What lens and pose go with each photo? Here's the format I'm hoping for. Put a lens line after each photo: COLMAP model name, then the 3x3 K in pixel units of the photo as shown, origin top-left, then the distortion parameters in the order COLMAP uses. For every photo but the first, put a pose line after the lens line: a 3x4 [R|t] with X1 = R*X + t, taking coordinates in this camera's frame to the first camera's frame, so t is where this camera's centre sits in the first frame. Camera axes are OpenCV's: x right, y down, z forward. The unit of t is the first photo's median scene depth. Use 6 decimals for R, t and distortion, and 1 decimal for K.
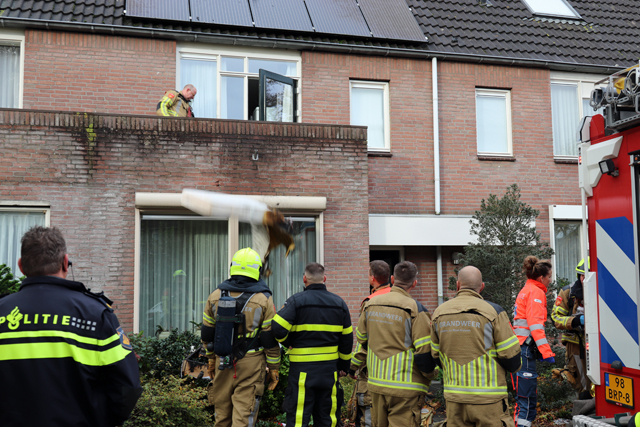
lens RADIAL K [[713.0, 0, 321.0], [0, 713.0, 212.8], [0, 0, 1]] dist [-0.013367, 0.015188]
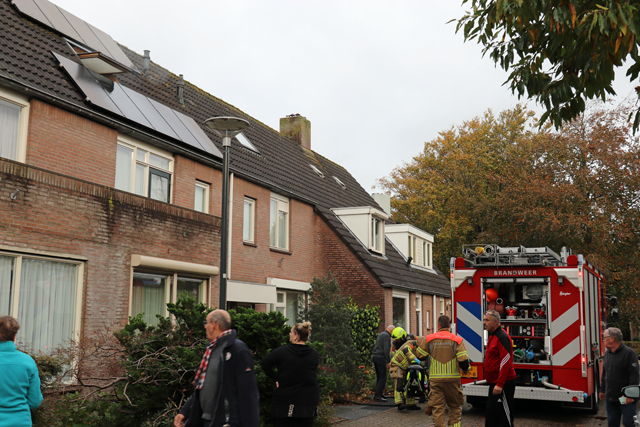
lens RADIAL K [[713.0, 0, 321.0], [0, 713.0, 212.8], [0, 0, 1]] dist [-0.013367, 0.015188]
pose [[0.610042, 0.135734, 0.780657, -0.988634], [-0.087379, 0.990734, -0.103978, 0.001551], [-0.787536, -0.004782, 0.616250, -0.062395]]
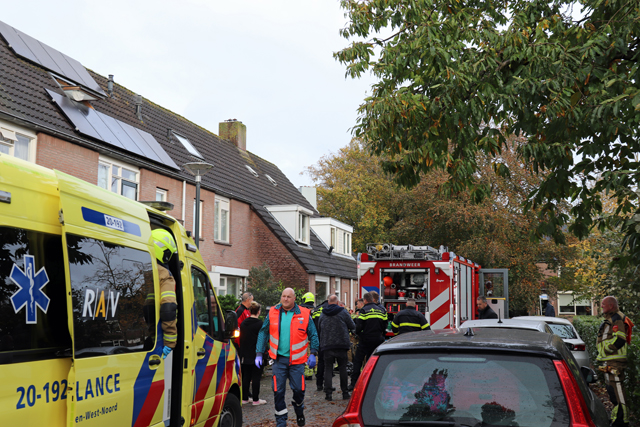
lens RADIAL K [[713.0, 0, 321.0], [0, 713.0, 212.8], [0, 0, 1]] dist [-0.013367, 0.015188]
pose [[0.527685, 0.118562, 0.841125, -1.321966], [-0.087329, 0.992536, -0.085118, -0.015956], [-0.844939, -0.028539, 0.534100, -0.288755]]
